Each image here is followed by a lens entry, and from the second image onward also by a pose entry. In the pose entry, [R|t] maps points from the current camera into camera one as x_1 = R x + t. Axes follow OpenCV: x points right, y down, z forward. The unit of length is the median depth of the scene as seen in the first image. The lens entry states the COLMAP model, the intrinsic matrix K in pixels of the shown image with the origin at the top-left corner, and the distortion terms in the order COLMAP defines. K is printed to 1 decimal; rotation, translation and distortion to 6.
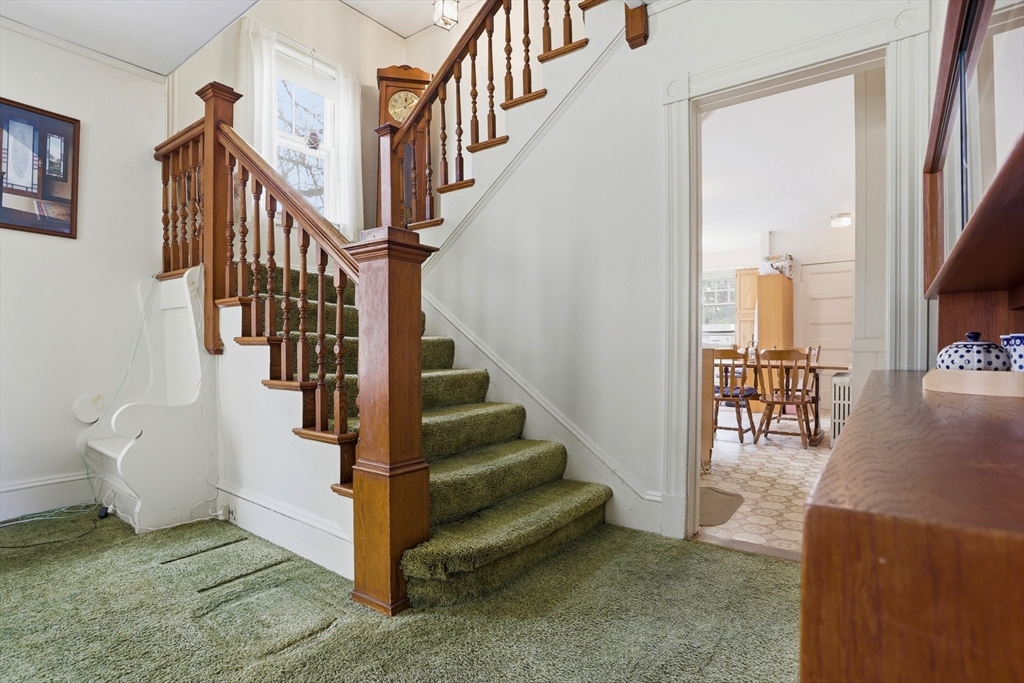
lens RADIAL K [[515.0, 0, 512.4], [0, 515.0, 354.8], [0, 0, 1]] dist [-0.067160, 0.025539]
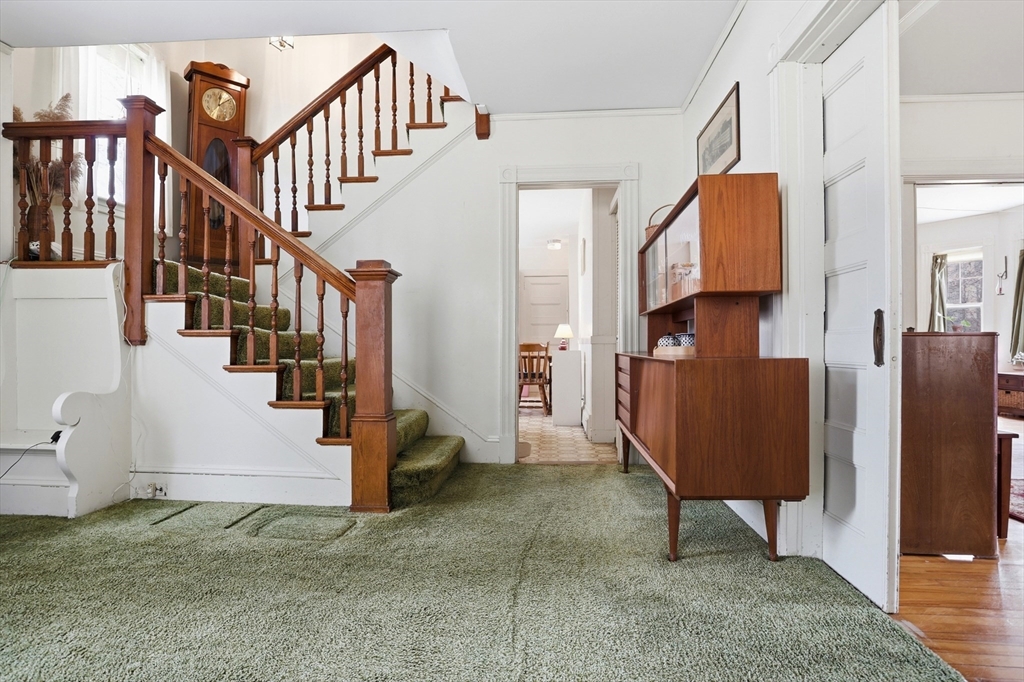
lens RADIAL K [[578.5, 0, 512.0], [0, 578.5, 341.0], [0, 0, 1]] dist [-0.075160, 0.051546]
pose [[0.840998, 0.003271, 0.541028, -0.606001], [0.009243, 0.999749, -0.020413, 0.023333], [-0.540959, 0.022168, 0.840757, -0.476111]]
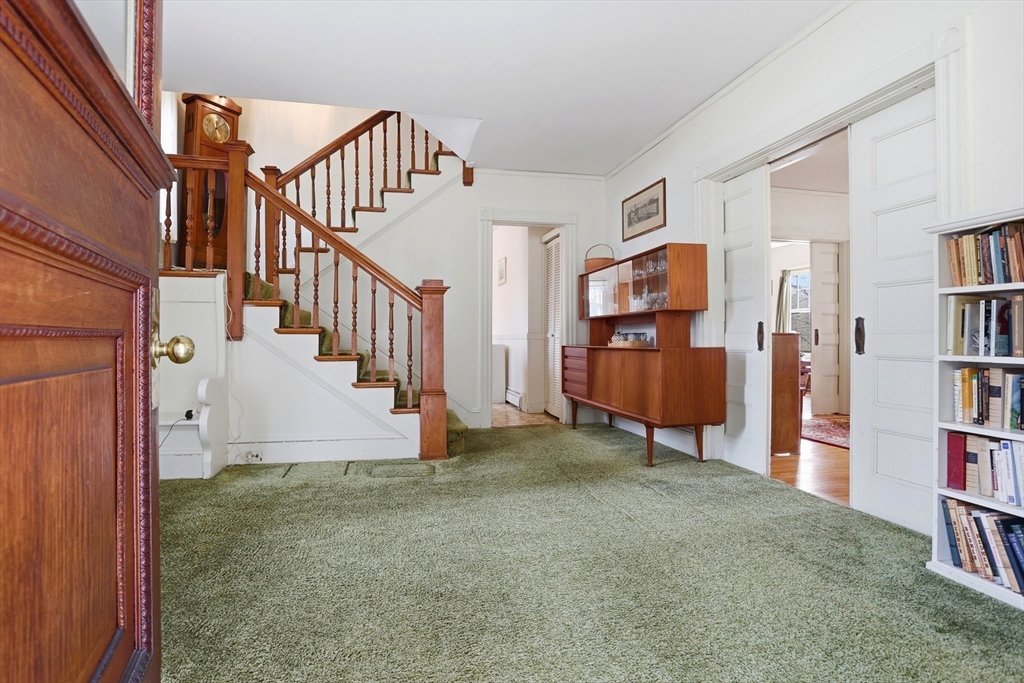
lens RADIAL K [[535.8, 0, 515.6], [0, 535.8, 333.7], [0, 0, 1]] dist [-0.053997, 0.000199]
pose [[0.635794, 0.008155, 0.771816, -1.274947], [0.013965, 0.999659, -0.022066, 0.022836], [-0.771733, 0.024808, 0.635463, -0.487176]]
